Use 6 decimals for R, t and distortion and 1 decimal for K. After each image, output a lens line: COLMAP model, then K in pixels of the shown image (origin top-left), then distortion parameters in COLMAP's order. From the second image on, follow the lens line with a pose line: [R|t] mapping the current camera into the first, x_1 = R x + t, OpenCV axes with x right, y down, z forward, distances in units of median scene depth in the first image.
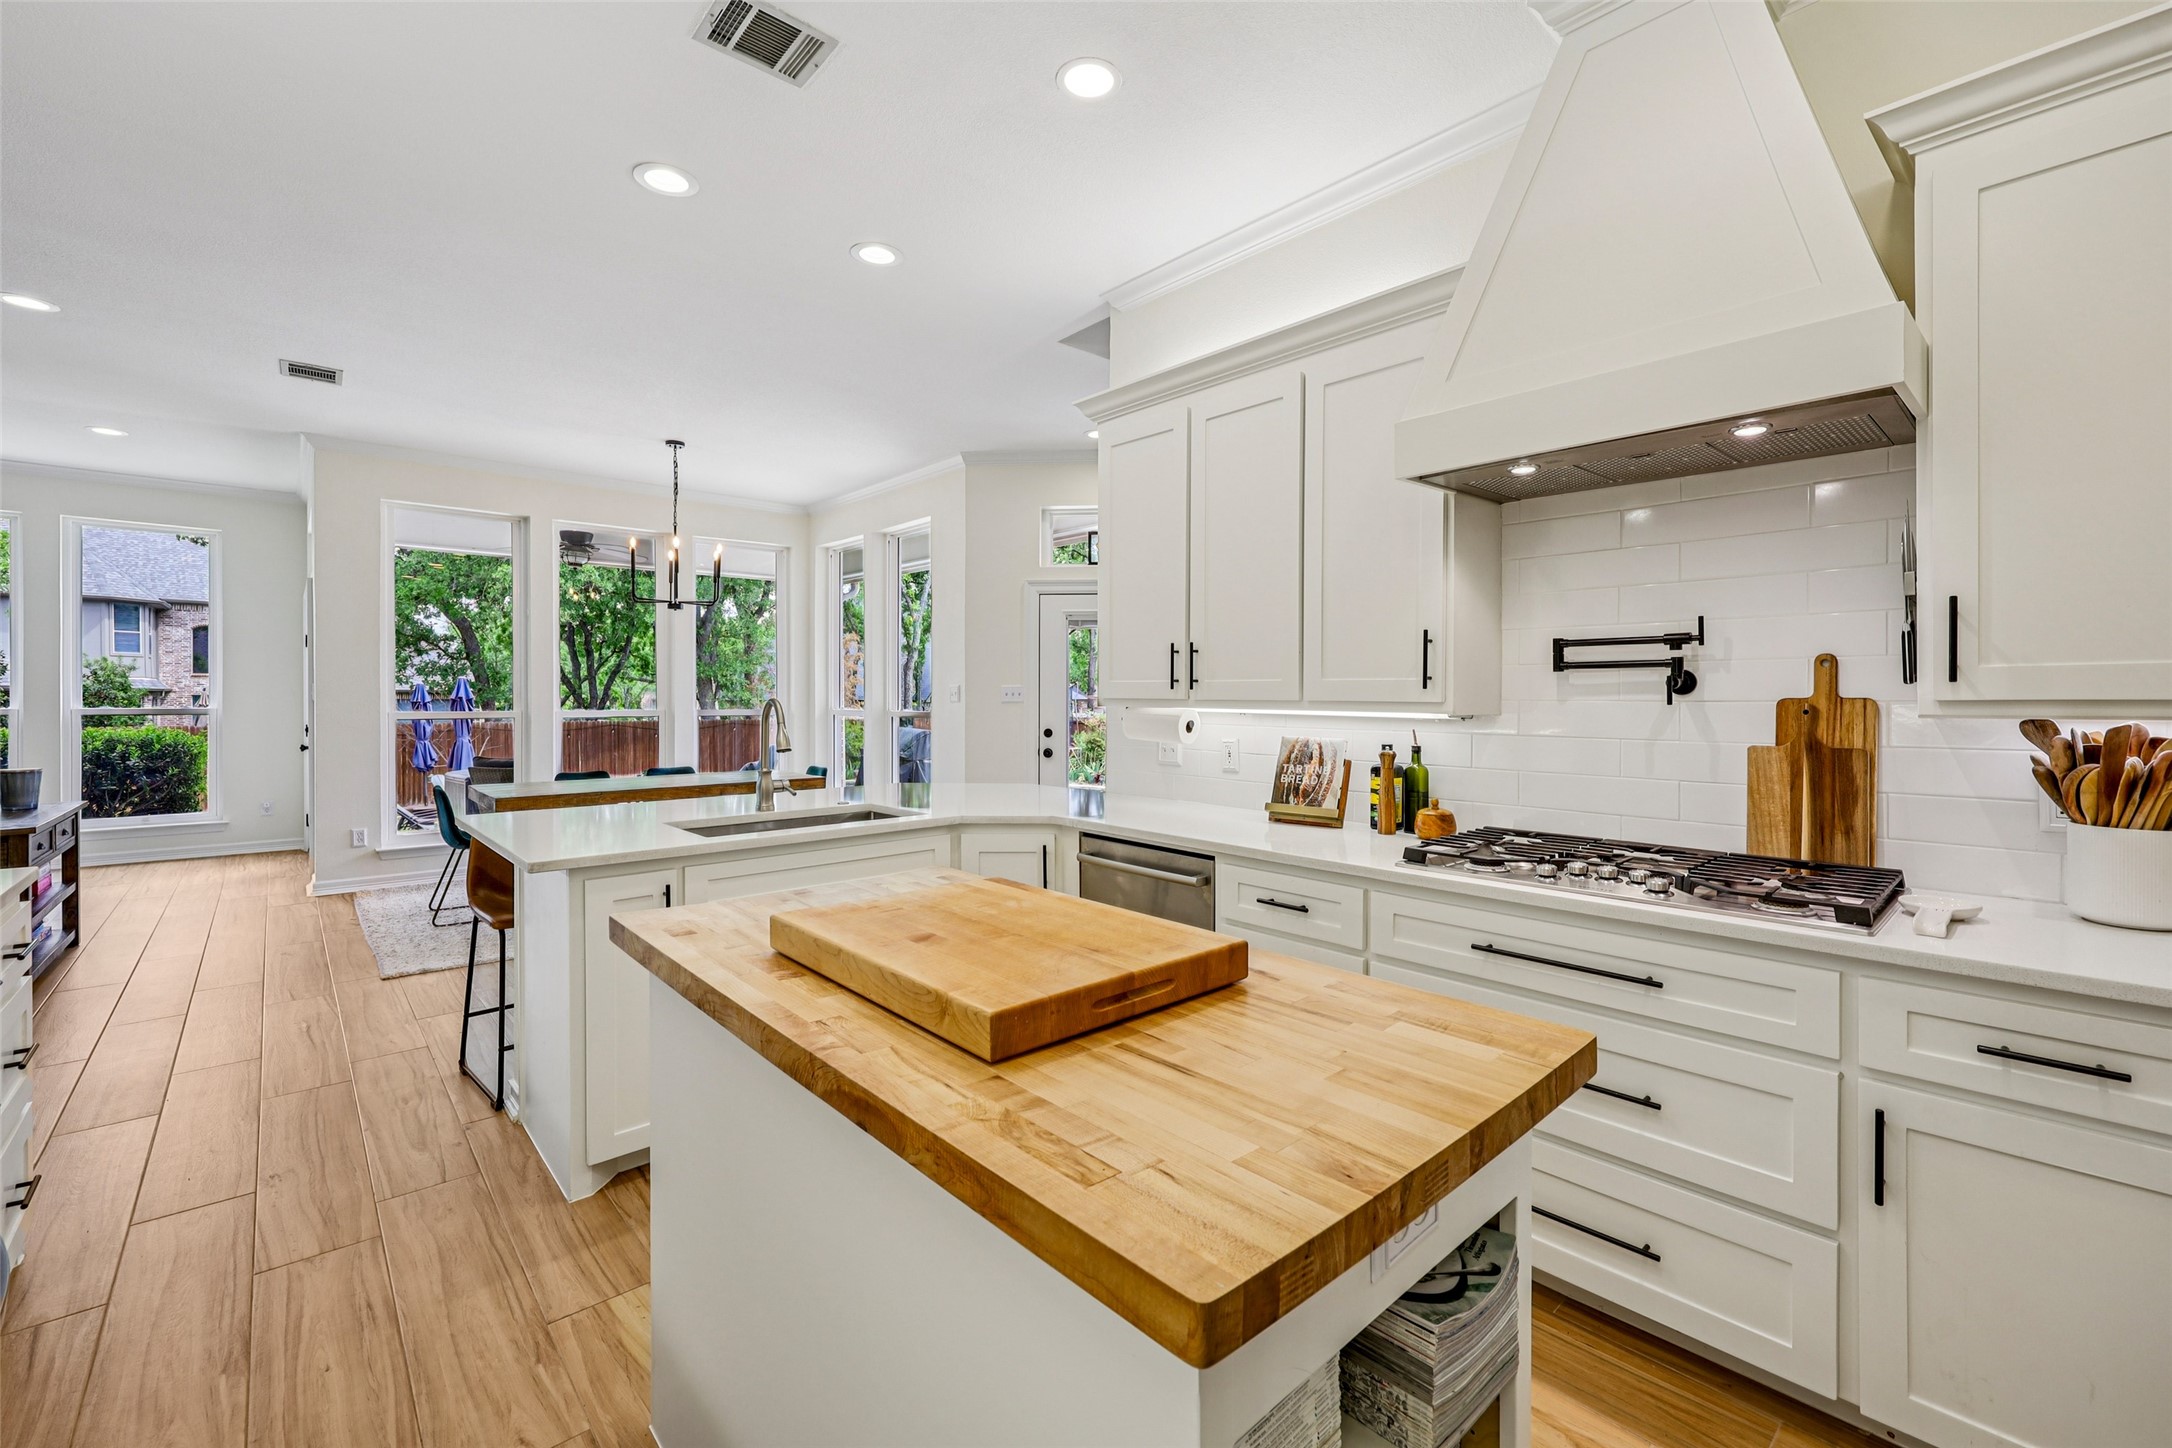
lens RADIAL K [[903.4, 0, 1086.9], [0, 903.4, 698.8], [0, 0, 1]] dist [-0.002478, -0.000100]
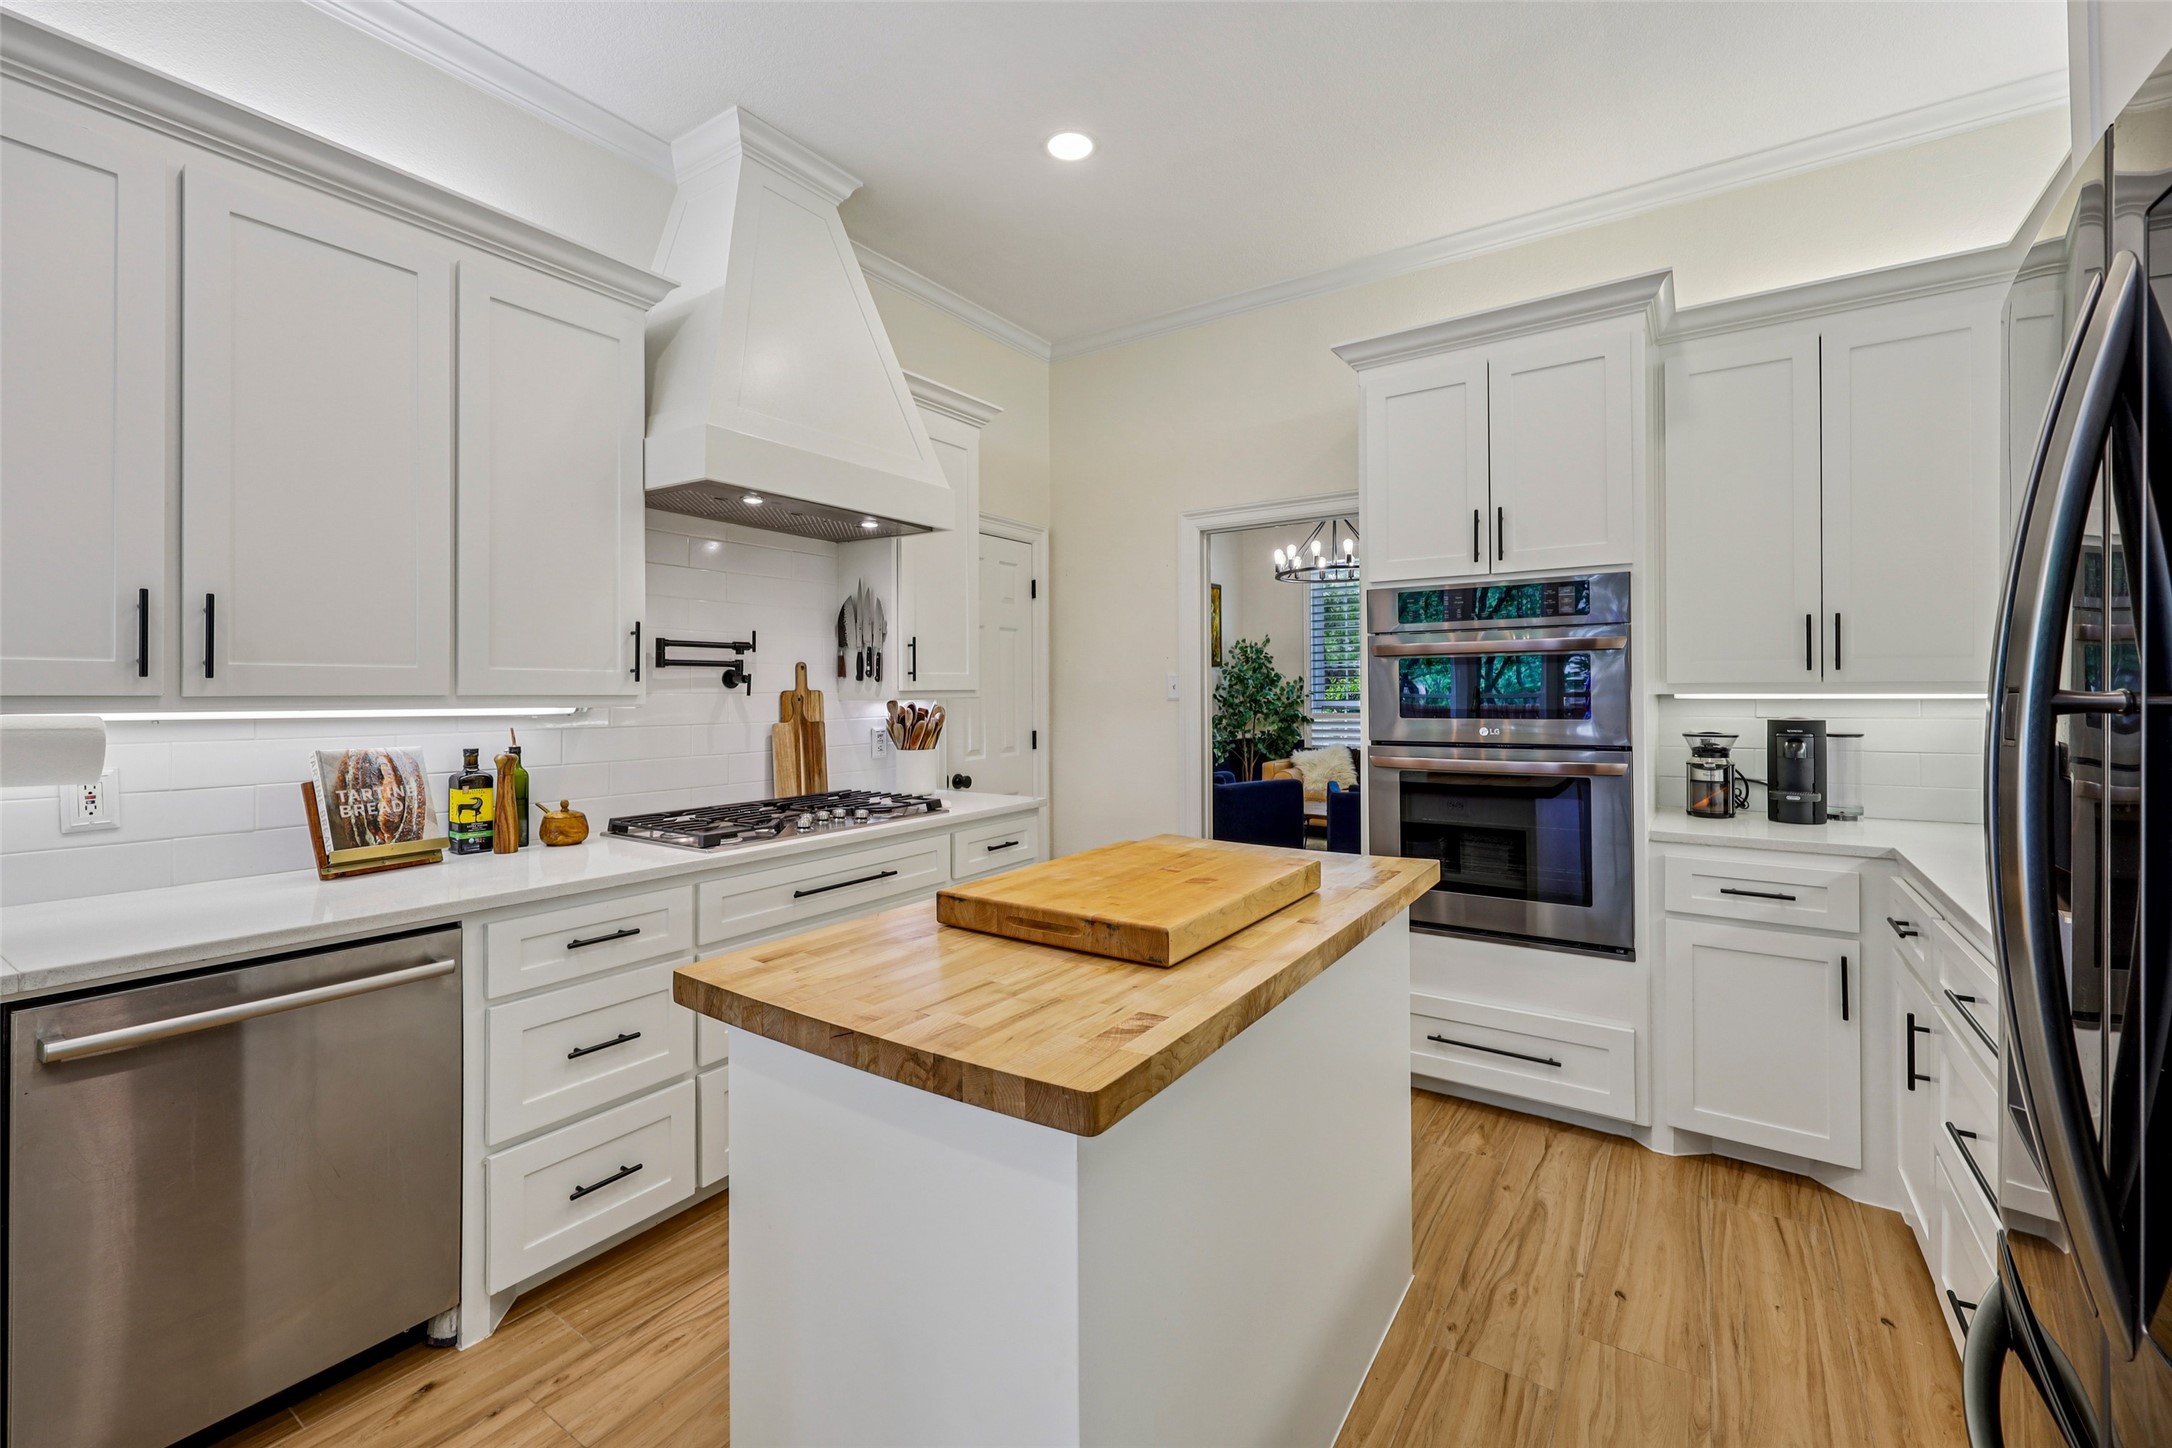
lens RADIAL K [[906.5, 0, 1091.6], [0, 906.5, 687.3], [0, 0, 1]] dist [0.000979, 0.000137]
pose [[-0.244509, 0.003741, 0.969640, -0.679925], [0.007306, 0.999971, -0.002016, 0.000680], [-0.969620, 0.006591, -0.244529, 0.734263]]
